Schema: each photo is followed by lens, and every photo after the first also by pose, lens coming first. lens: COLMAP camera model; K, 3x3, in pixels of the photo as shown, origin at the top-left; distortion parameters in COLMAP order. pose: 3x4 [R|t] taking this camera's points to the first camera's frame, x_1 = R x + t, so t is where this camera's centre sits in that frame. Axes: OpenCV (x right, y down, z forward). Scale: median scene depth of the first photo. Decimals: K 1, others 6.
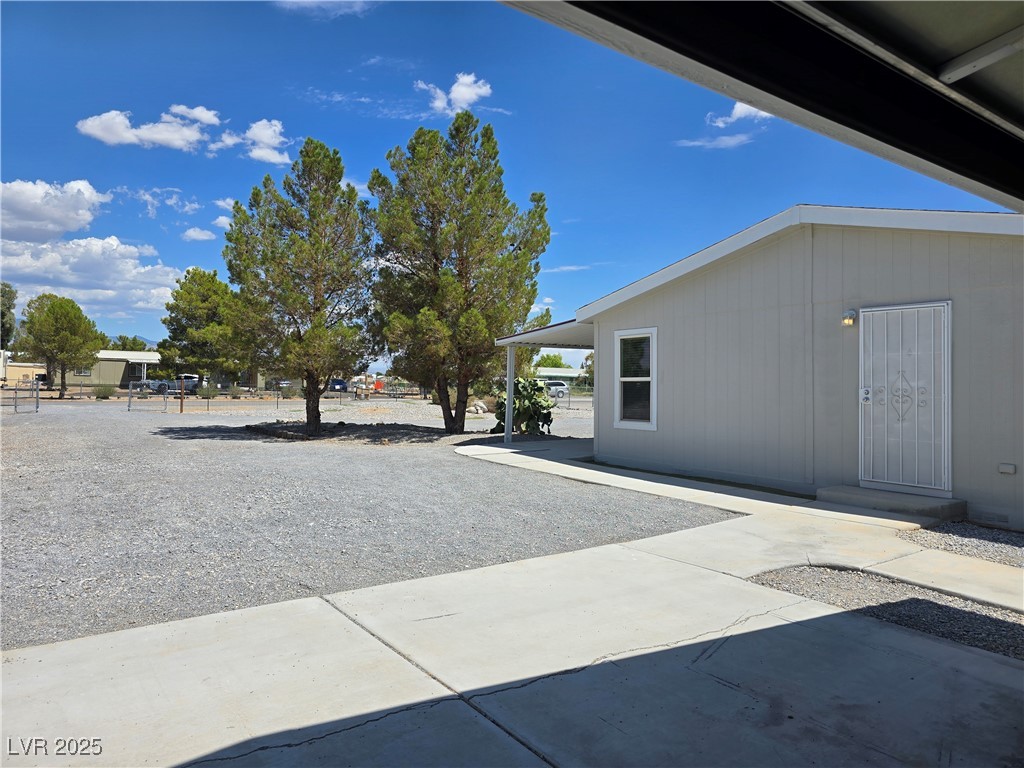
lens RADIAL K [[693.8, 0, 515.8], [0, 693.8, 372.5], [0, 0, 1]] dist [0.079364, -0.095889]
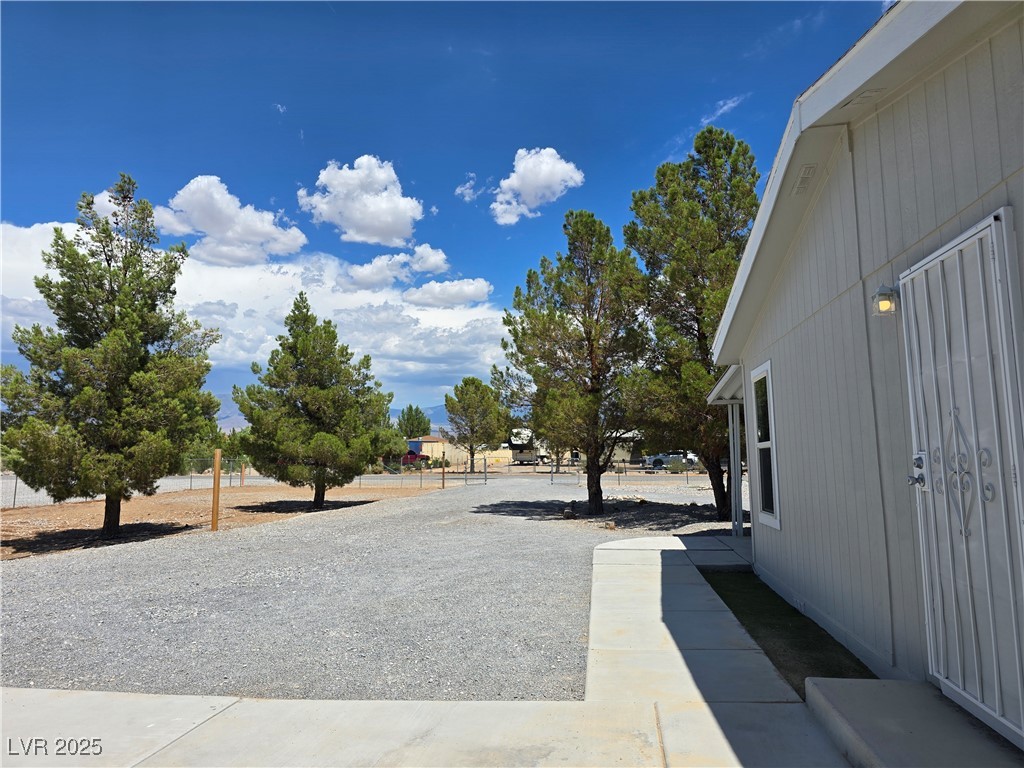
lens RADIAL K [[689.2, 0, 494.9], [0, 689.2, 373.3], [0, 0, 1]] dist [0.068994, -0.076583]
pose [[0.700869, -0.105059, -0.705511, 0.331833], [0.030375, 0.992592, -0.117634, 0.008799], [0.712643, 0.061016, 0.698868, 0.277461]]
